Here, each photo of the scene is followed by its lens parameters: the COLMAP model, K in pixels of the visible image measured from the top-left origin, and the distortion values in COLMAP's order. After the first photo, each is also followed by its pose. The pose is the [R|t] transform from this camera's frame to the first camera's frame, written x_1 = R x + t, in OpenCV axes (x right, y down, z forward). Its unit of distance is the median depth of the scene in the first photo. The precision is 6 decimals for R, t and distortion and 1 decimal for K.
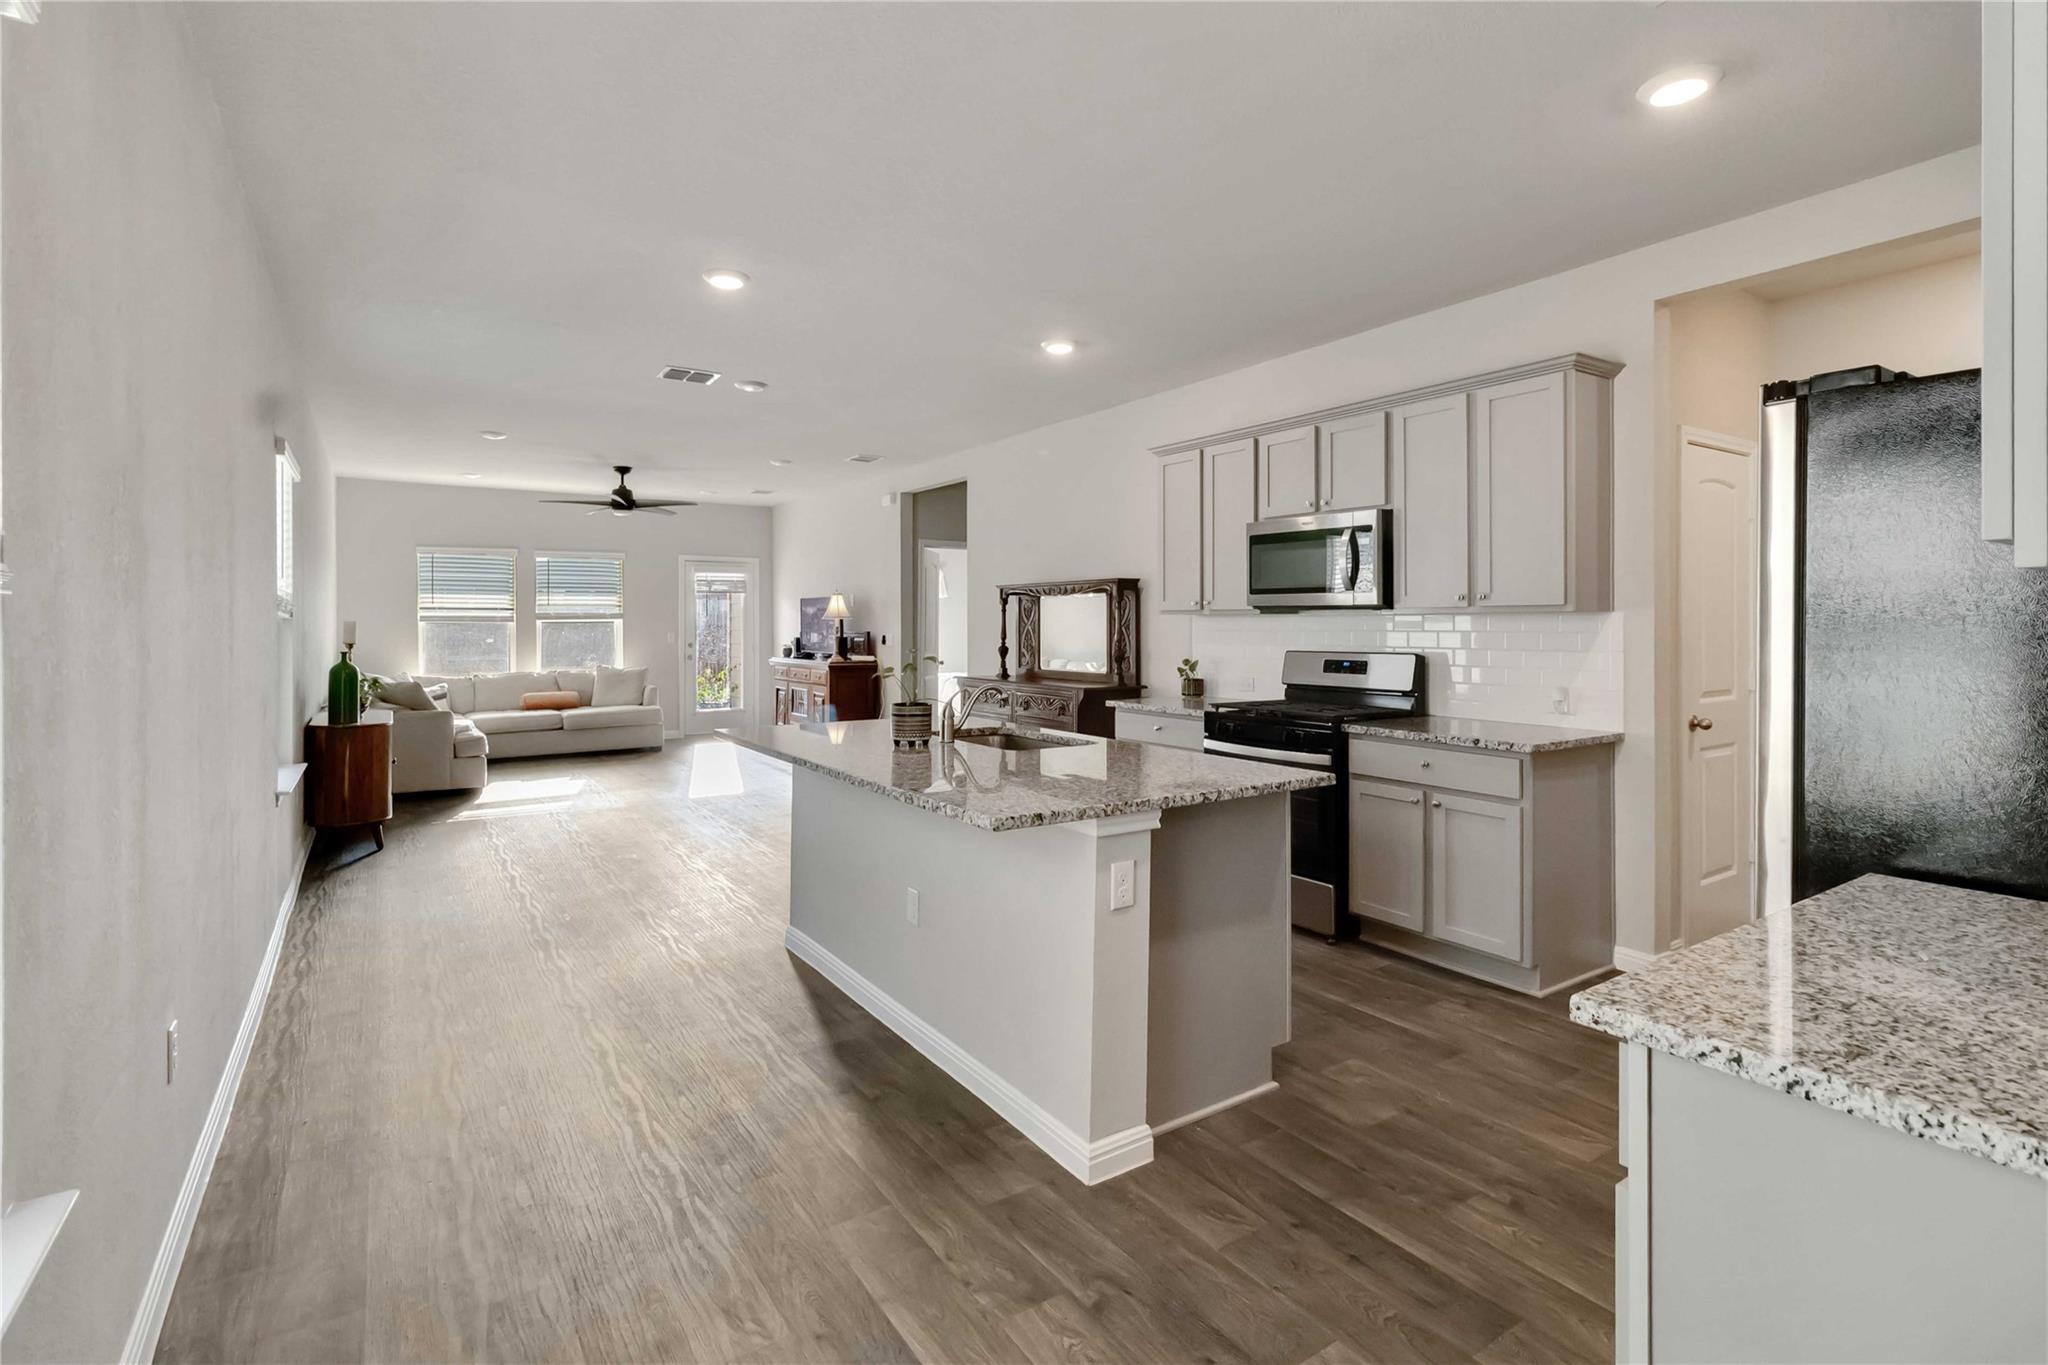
lens RADIAL K [[952.6, 0, 1042.3], [0, 952.6, 618.0], [0, 0, 1]] dist [0.000632, 0.000746]
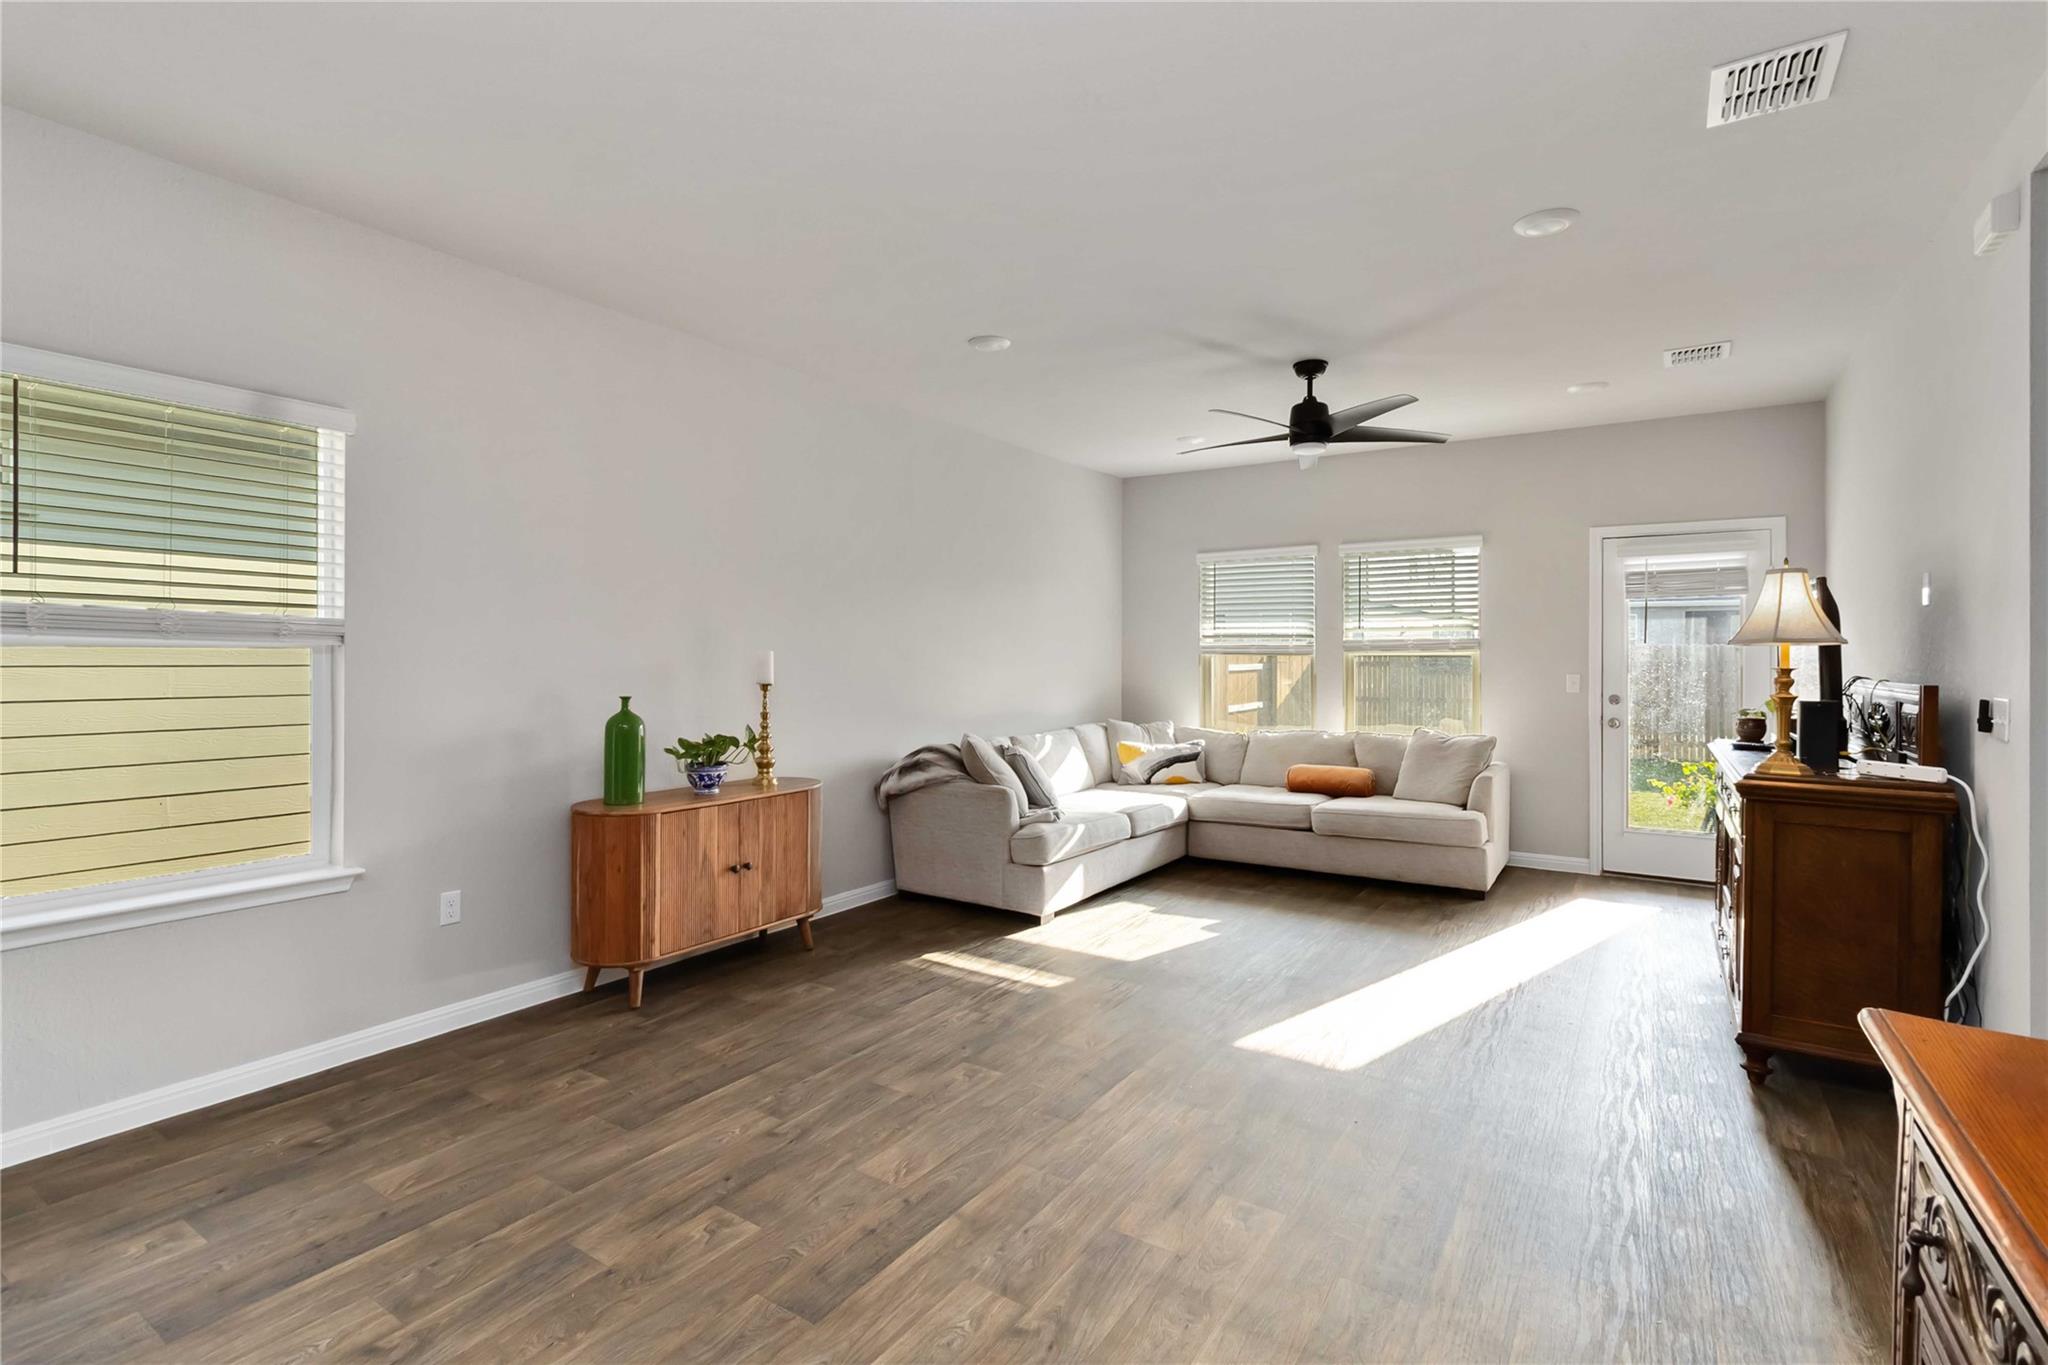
lens RADIAL K [[952.6, 0, 1025.7], [0, 952.6, 654.8], [0, 0, 1]] dist [0.000632, 0.000746]
pose [[0.379752, 0.000367, -0.925088, -0.008141], [-0.001439, 0.999999, -0.000194, 0.004745], [0.925087, 0.001405, 0.379752, 0.602419]]
